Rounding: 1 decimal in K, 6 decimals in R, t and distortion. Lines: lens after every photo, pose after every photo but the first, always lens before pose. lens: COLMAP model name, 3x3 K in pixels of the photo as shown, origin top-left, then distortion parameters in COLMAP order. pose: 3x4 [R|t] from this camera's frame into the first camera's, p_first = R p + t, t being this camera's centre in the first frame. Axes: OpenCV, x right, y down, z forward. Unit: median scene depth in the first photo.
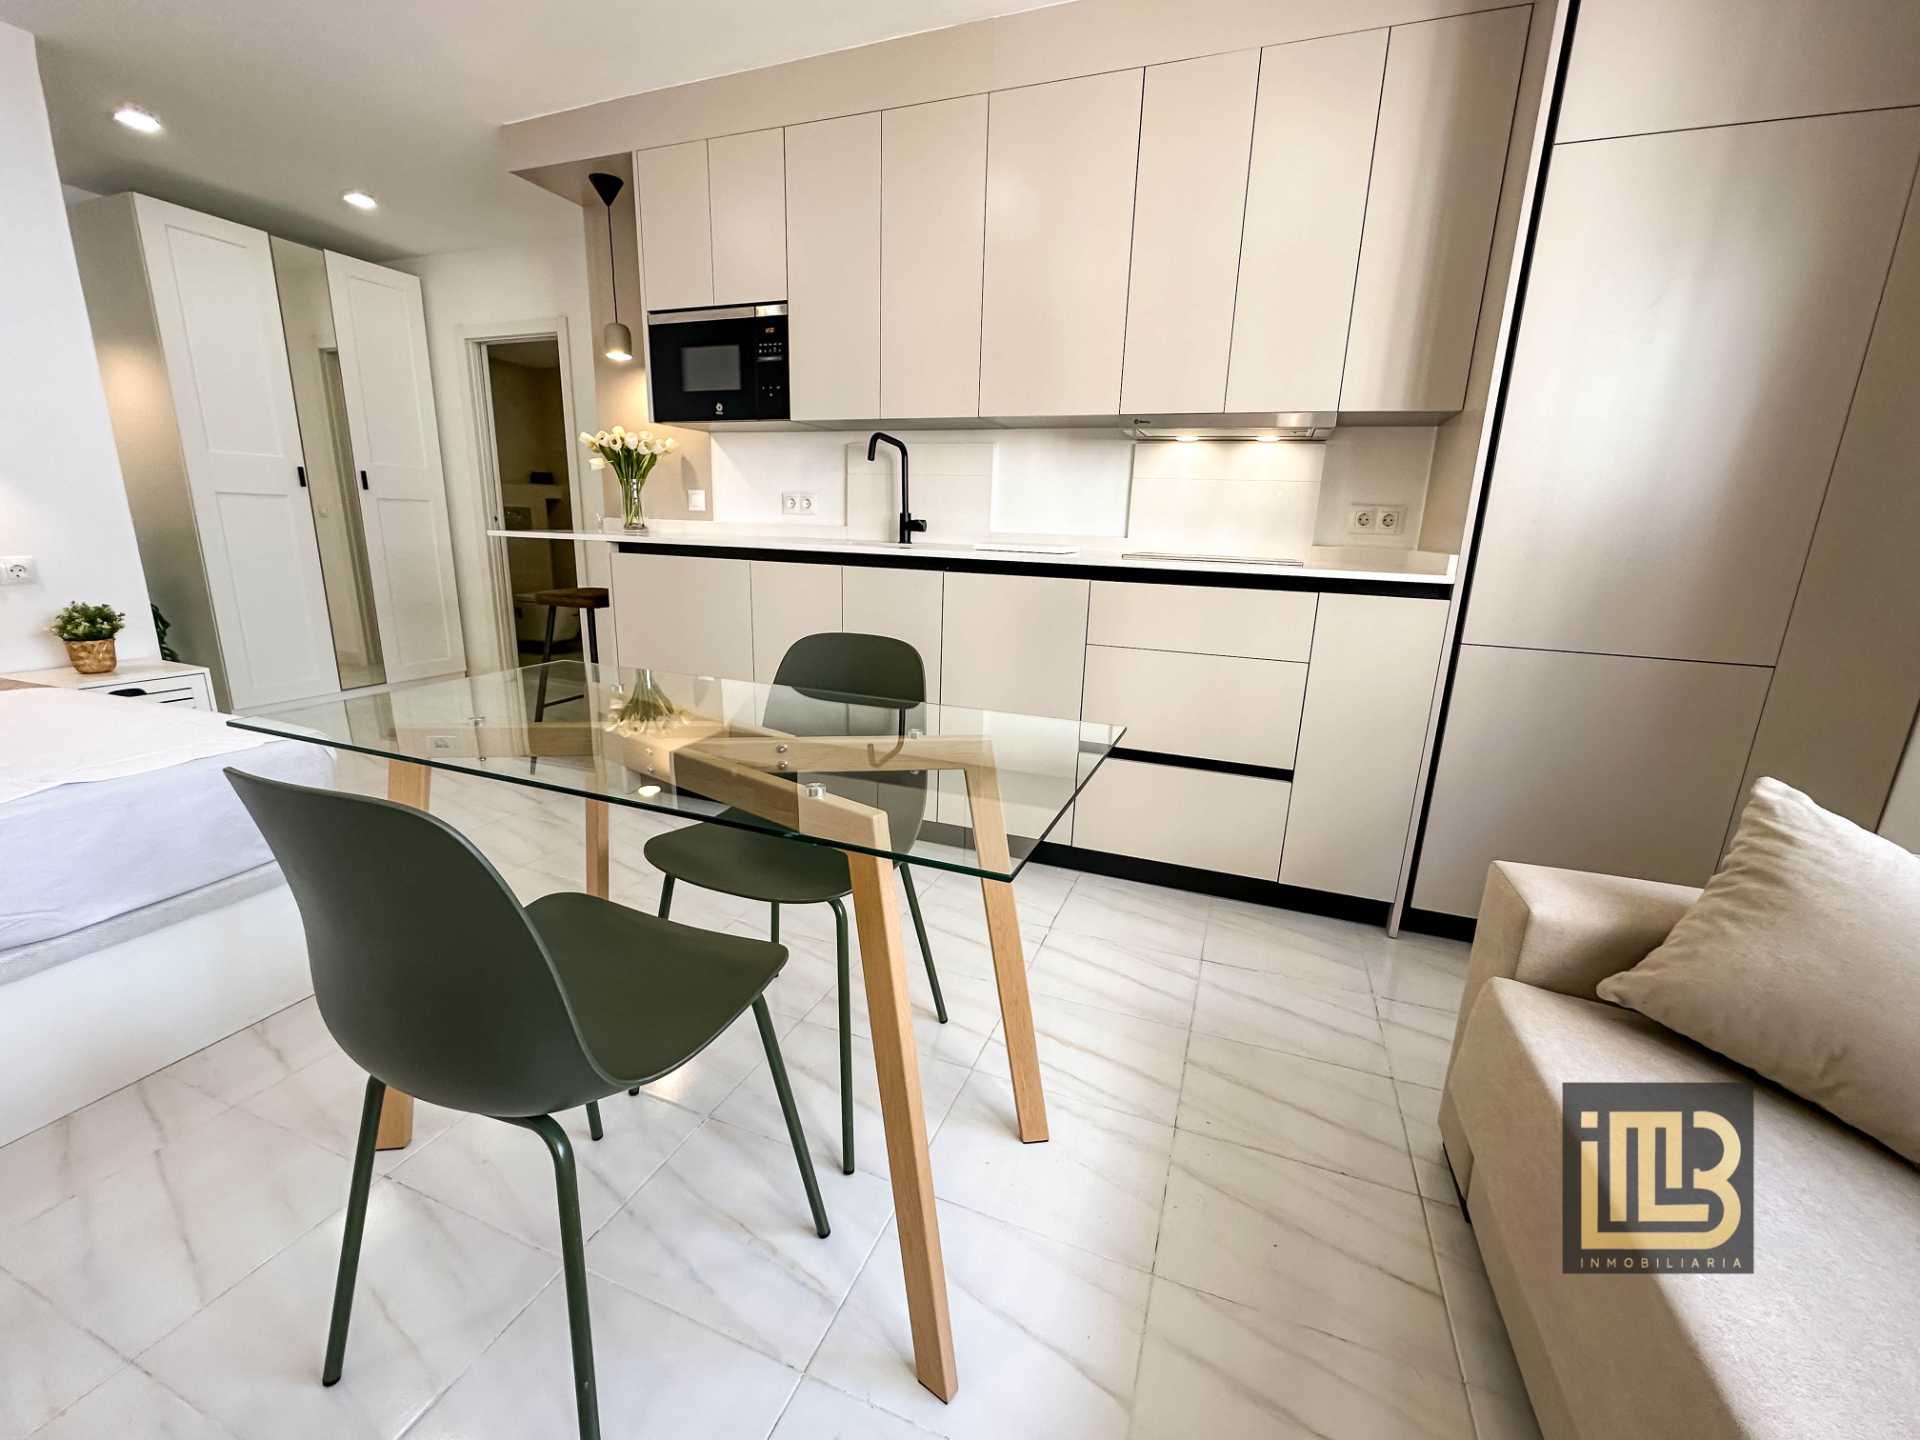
lens RADIAL K [[778.7, 0, 958.1], [0, 778.7, 718.9], [0, 0, 1]] dist [-0.016399, 0.004963]
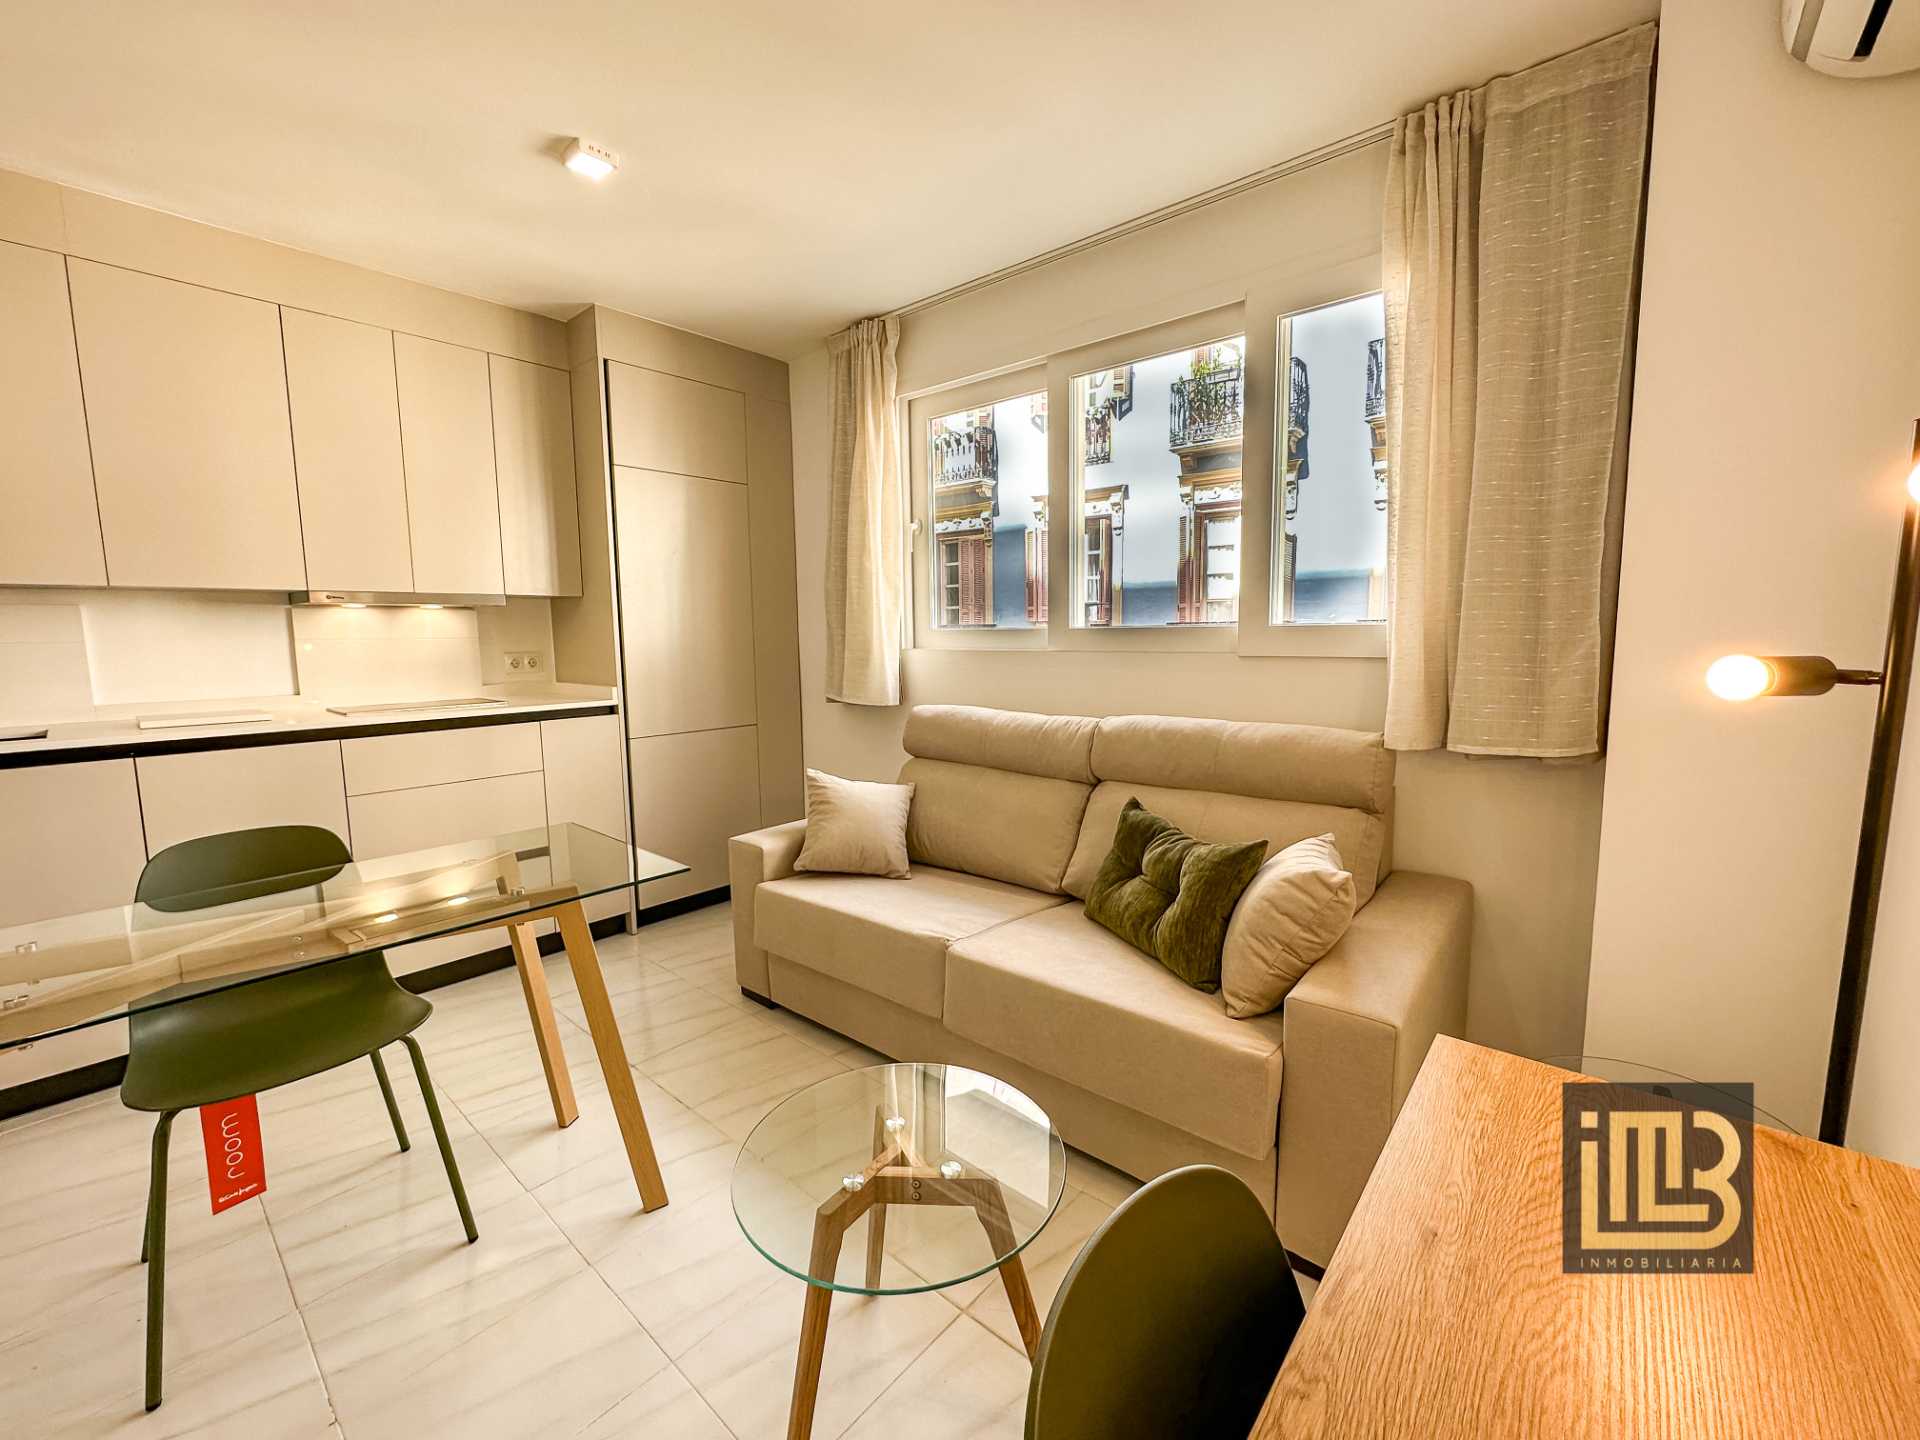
lens RADIAL K [[778.7, 0, 958.1], [0, 778.7, 718.9], [0, 0, 1]] dist [-0.016399, 0.004963]
pose [[0.340293, -0.142416, 0.929472, -0.429097], [0.249912, 0.966612, 0.056611, -0.038858], [-0.906502, 0.213022, 0.364523, -0.161876]]
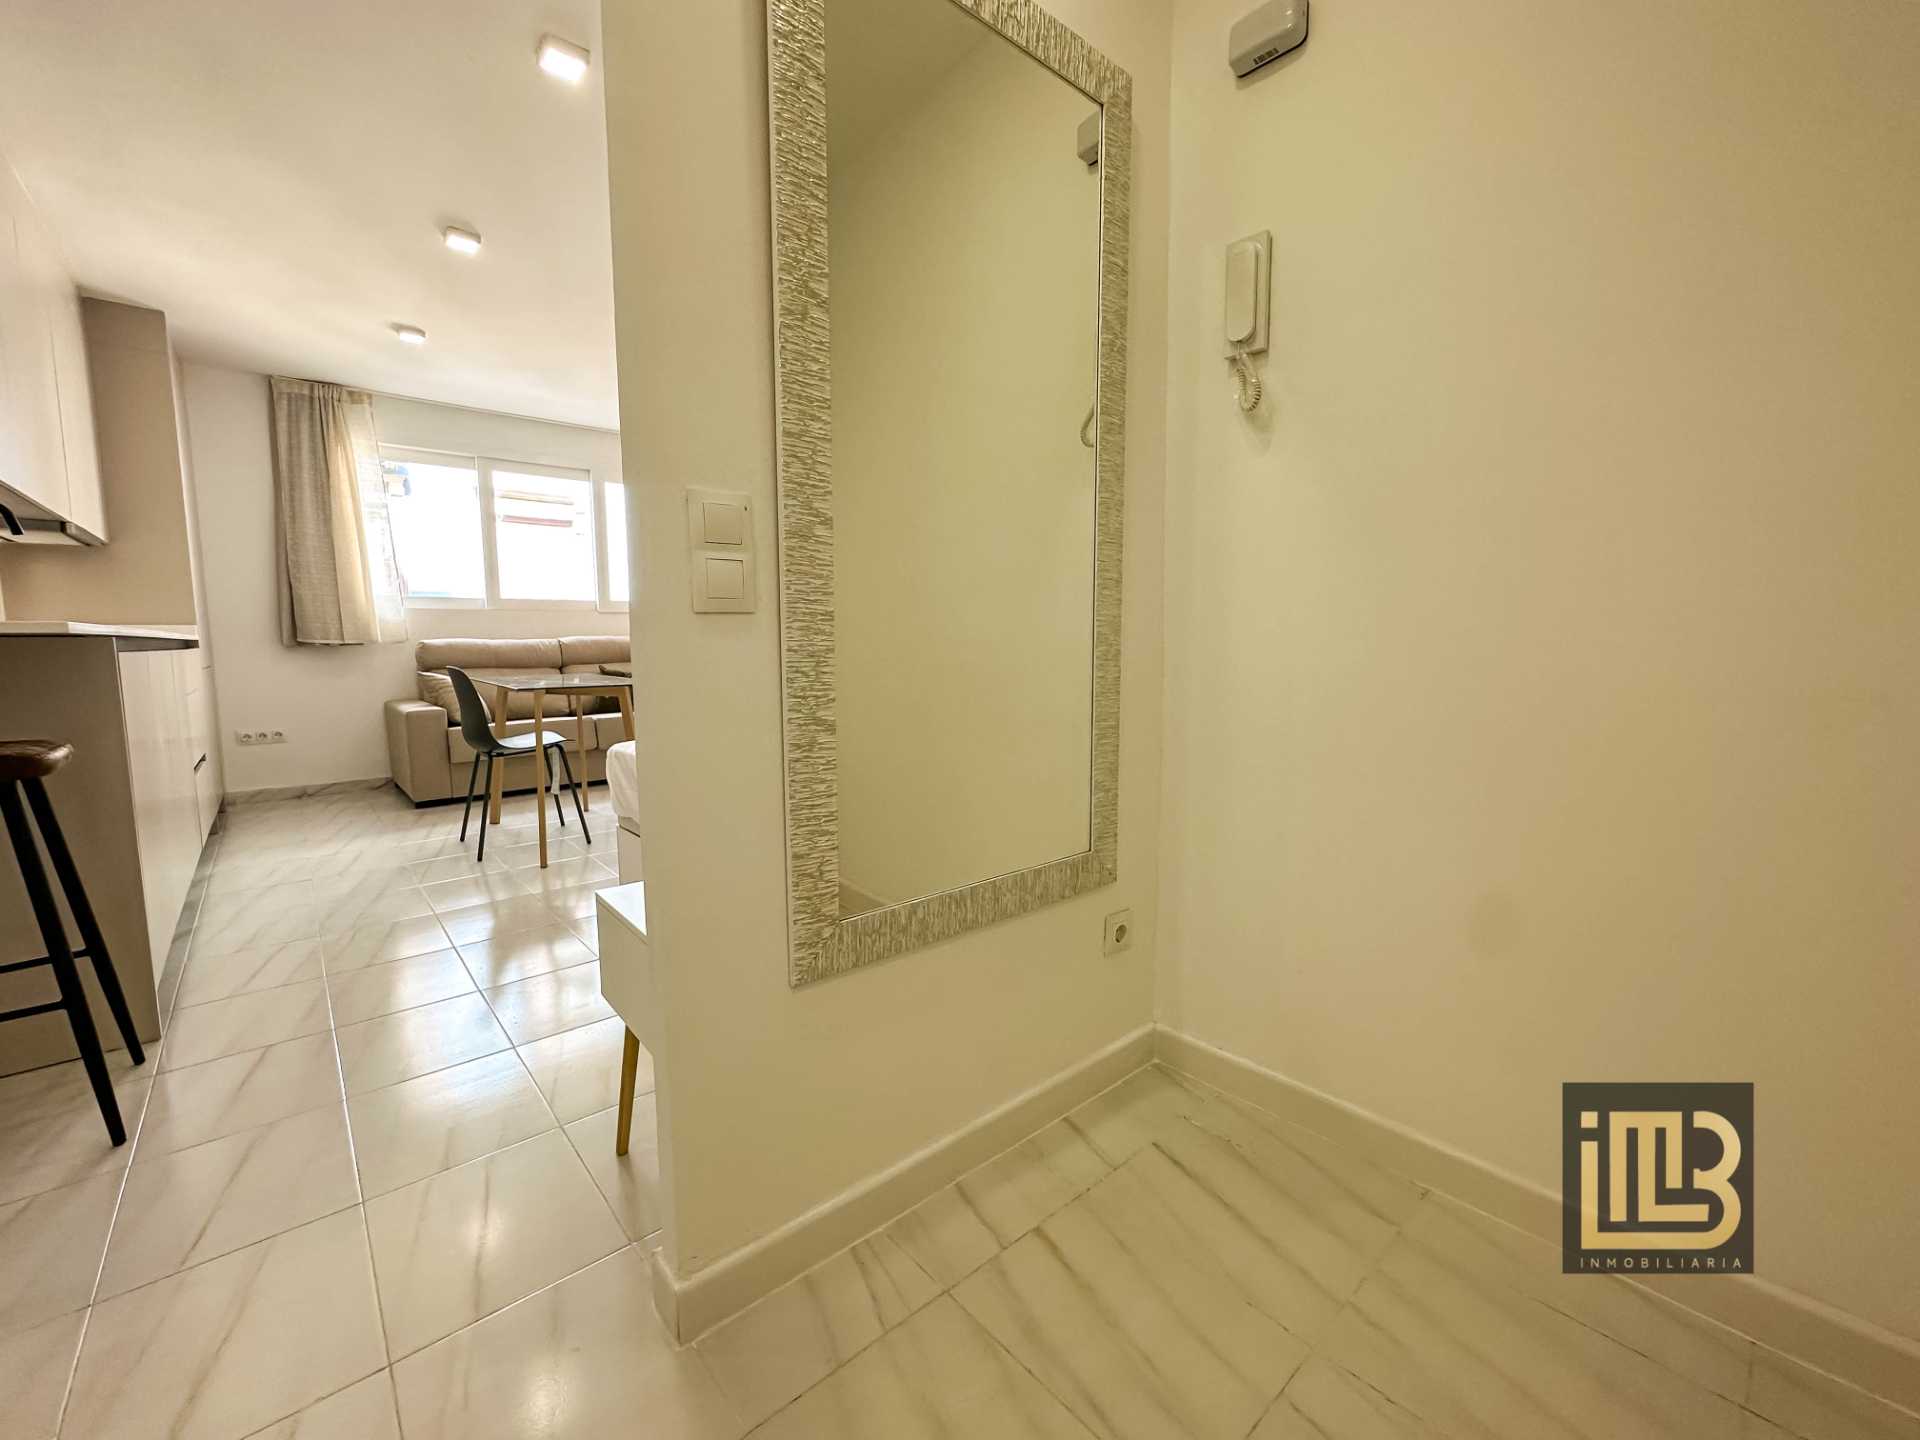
lens RADIAL K [[782.8, 0, 957.8], [0, 782.8, 721.1], [0, 0, 1]] dist [-0.010063, 0.000941]
pose [[-0.883796, -0.076101, 0.461642, -1.344690], [0.091941, 0.939197, 0.330842, -0.305457], [-0.458750, 0.334841, -0.823062, 1.209459]]
